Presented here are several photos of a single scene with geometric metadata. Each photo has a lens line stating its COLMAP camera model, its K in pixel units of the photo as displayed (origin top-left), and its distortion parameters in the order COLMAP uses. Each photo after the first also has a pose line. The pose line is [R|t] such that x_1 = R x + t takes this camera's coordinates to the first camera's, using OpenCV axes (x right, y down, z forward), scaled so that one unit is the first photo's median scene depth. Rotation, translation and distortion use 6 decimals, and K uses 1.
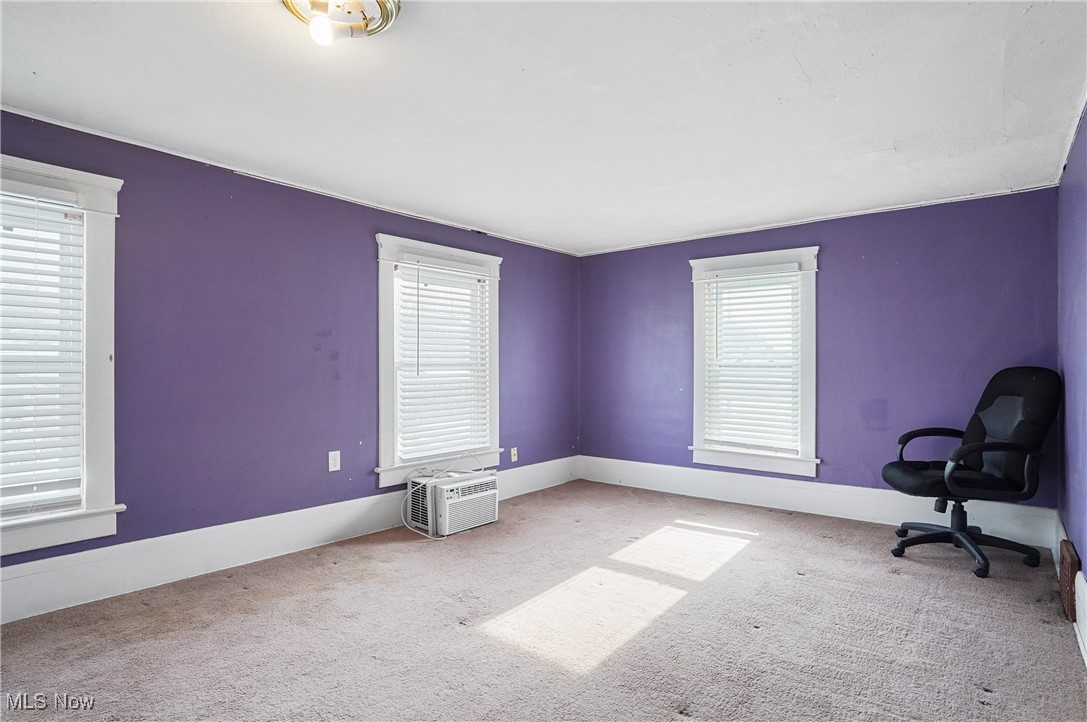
lens RADIAL K [[577.1, 0, 536.4], [0, 577.1, 359.9], [0, 0, 1]] dist [-0.061495, 0.030515]
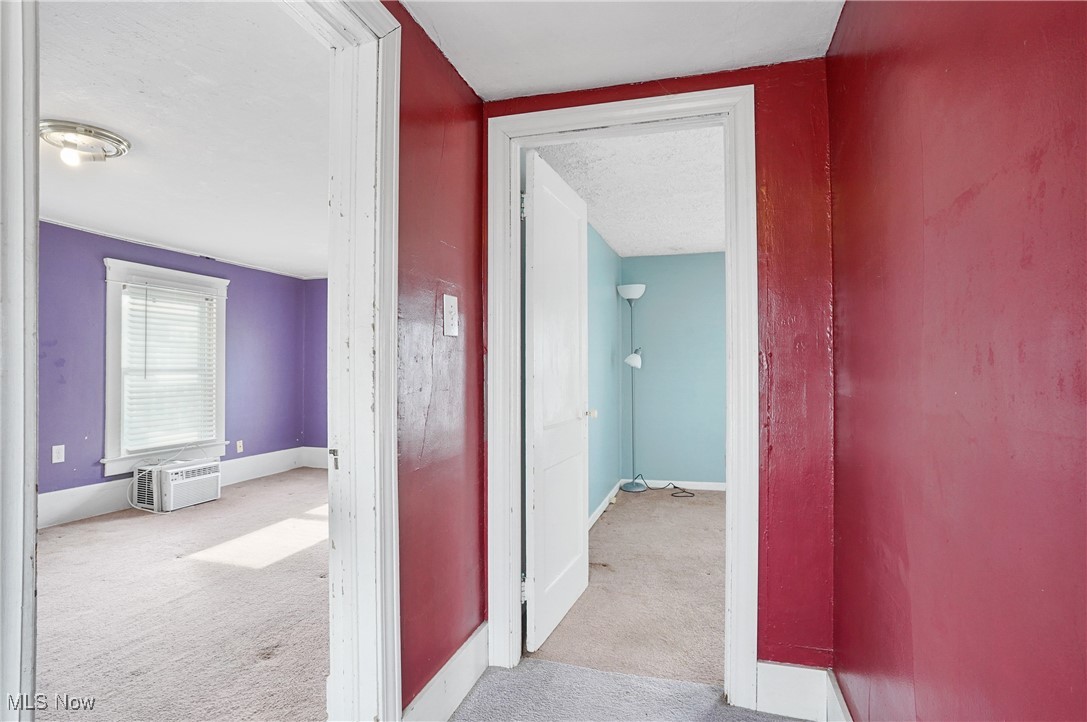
lens RADIAL K [[577.1, 0, 546.0], [0, 577.1, 361.5], [0, 0, 1]] dist [-0.061495, 0.030515]
pose [[0.917538, 0.009332, 0.397538, 0.091824], [-0.006865, 0.999947, -0.007630, -0.006669], [-0.397588, 0.004272, 0.917554, -0.401503]]
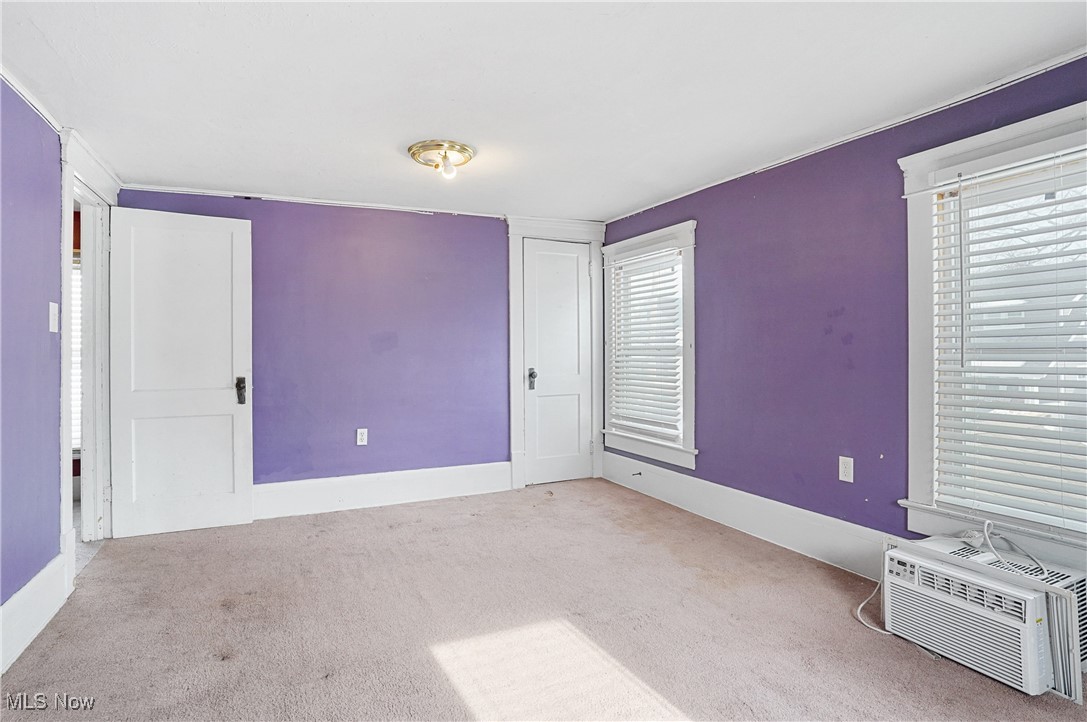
lens RADIAL K [[577.1, 0, 551.4], [0, 577.1, 351.9], [0, 0, 1]] dist [-0.061495, 0.030515]
pose [[-0.408517, 0.005689, -0.912733, 0.512559], [0.016277, 0.999867, -0.001053, 0.004882], [0.912605, -0.015287, -0.408556, 0.891136]]
